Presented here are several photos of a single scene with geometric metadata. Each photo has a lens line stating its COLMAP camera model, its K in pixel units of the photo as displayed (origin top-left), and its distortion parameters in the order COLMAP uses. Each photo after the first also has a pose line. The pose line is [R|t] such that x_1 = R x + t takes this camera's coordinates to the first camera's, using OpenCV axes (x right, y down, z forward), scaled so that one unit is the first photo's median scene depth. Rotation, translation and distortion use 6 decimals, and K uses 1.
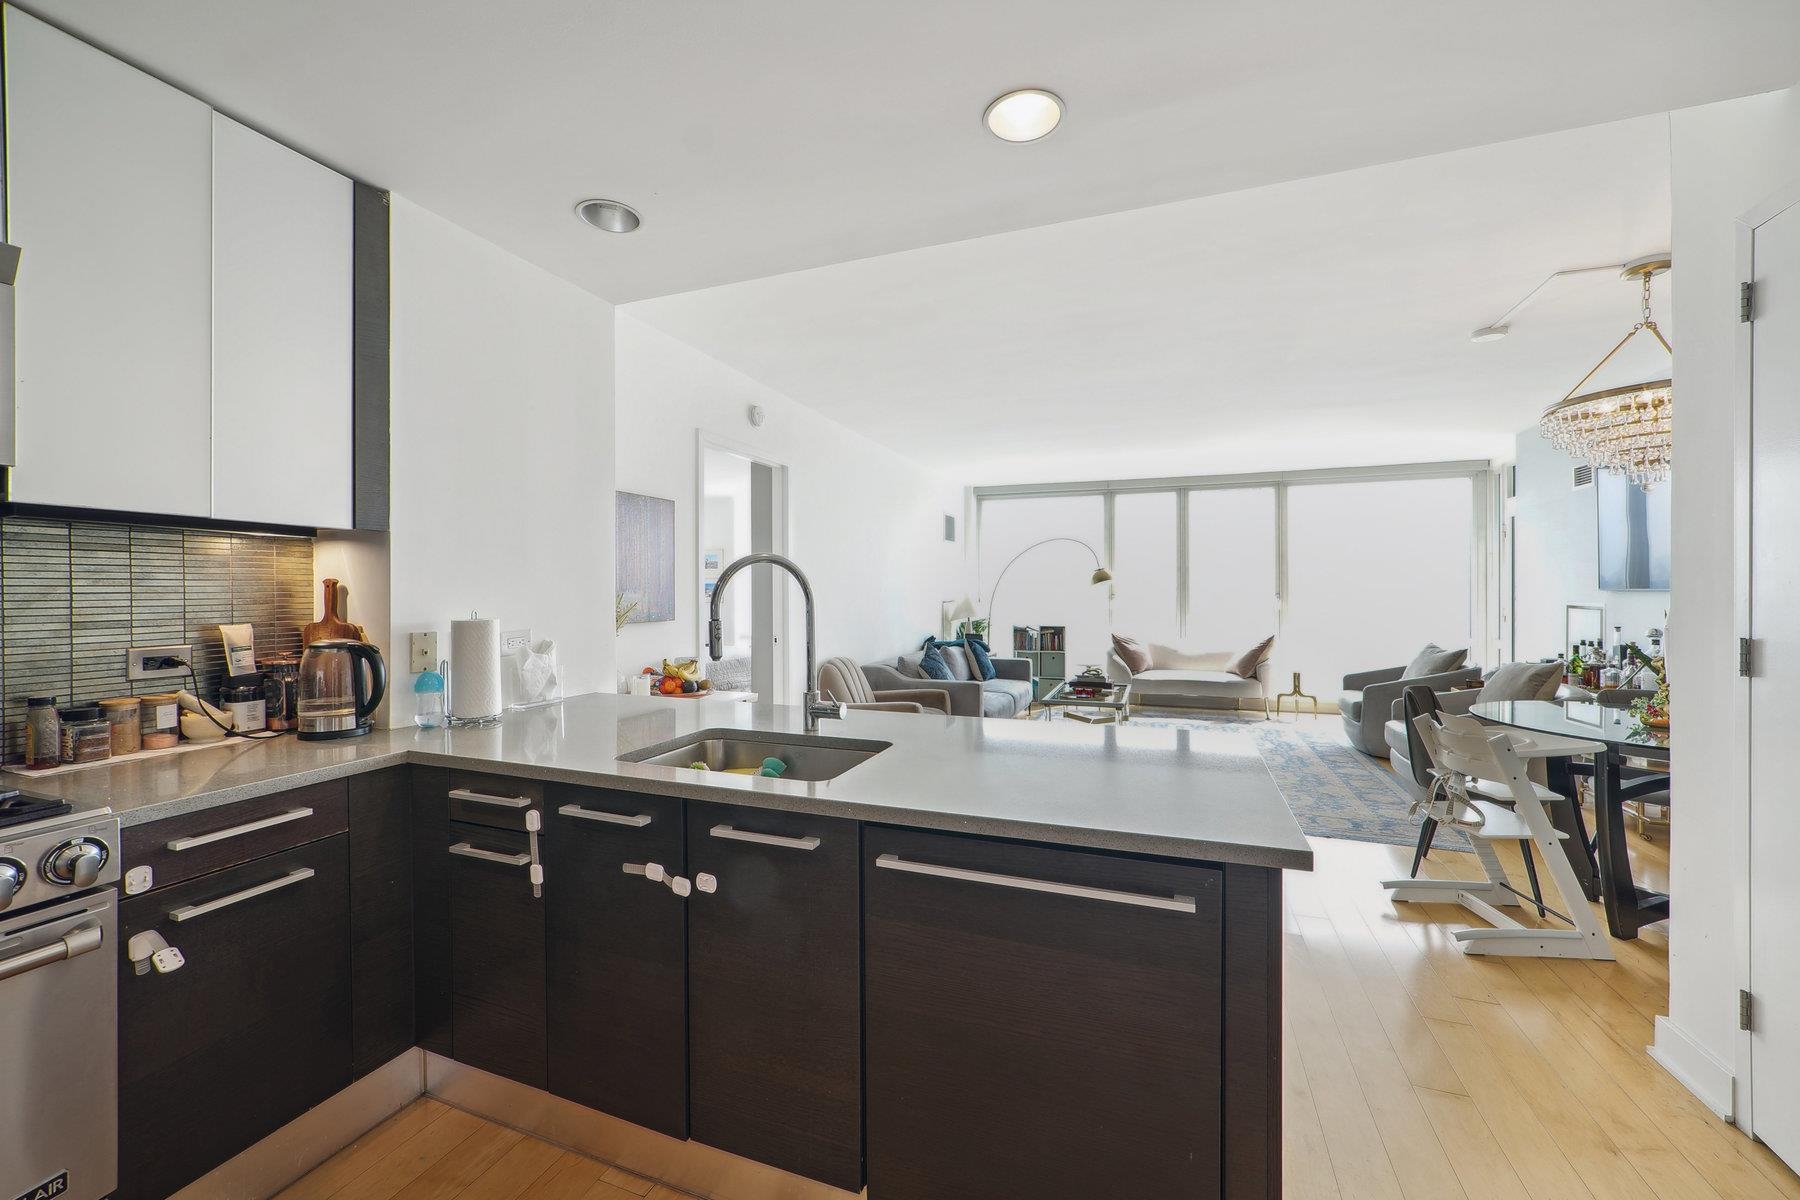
lens RADIAL K [[707.9, 0, 890.9], [0, 707.9, 594.3], [0, 0, 1]] dist [-0.016677, 0.006596]
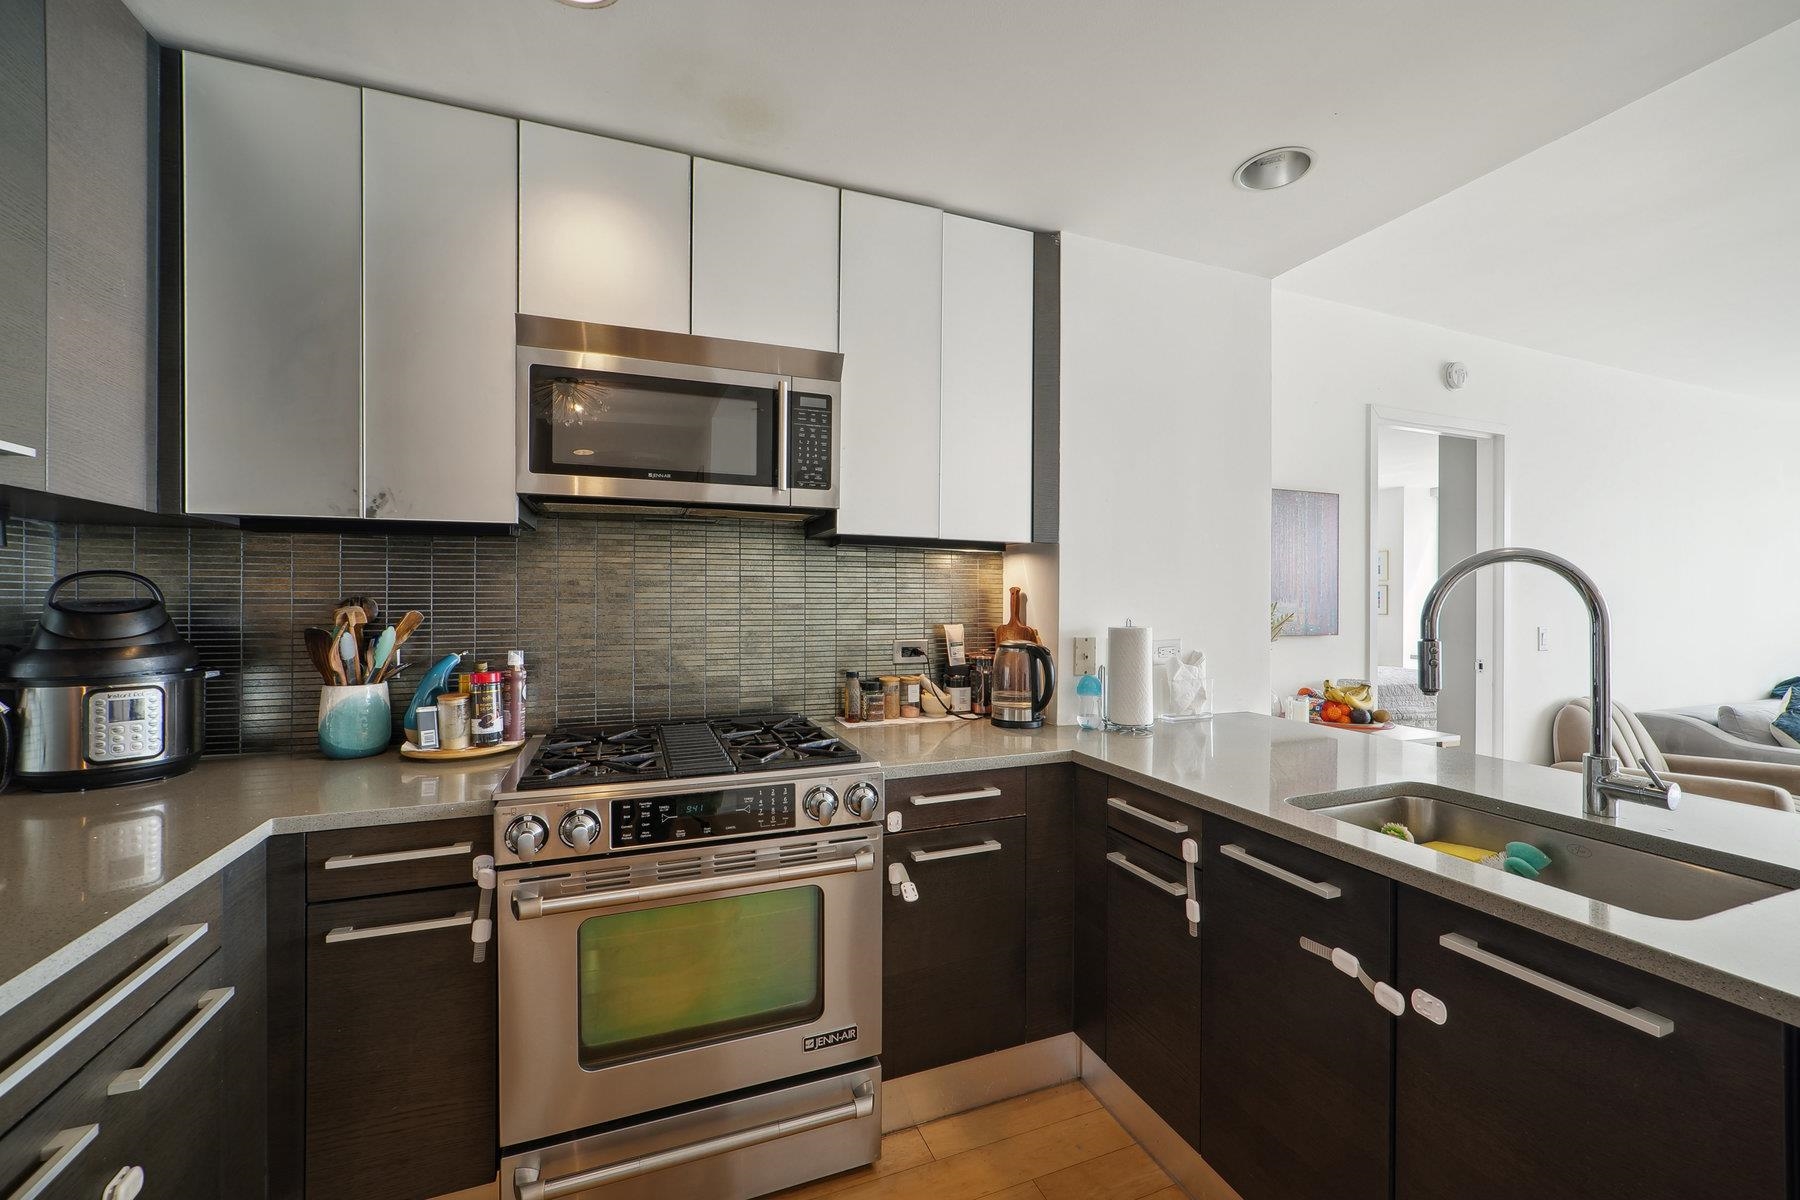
lens RADIAL K [[707.9, 0, 903.9], [0, 707.9, 598.1], [0, 0, 1]] dist [-0.016677, 0.006596]
pose [[0.677368, 0.005711, -0.735622, -0.073890], [-0.010575, 0.999942, -0.001974, -0.000016], [0.735568, 0.009116, 0.677389, 0.087234]]
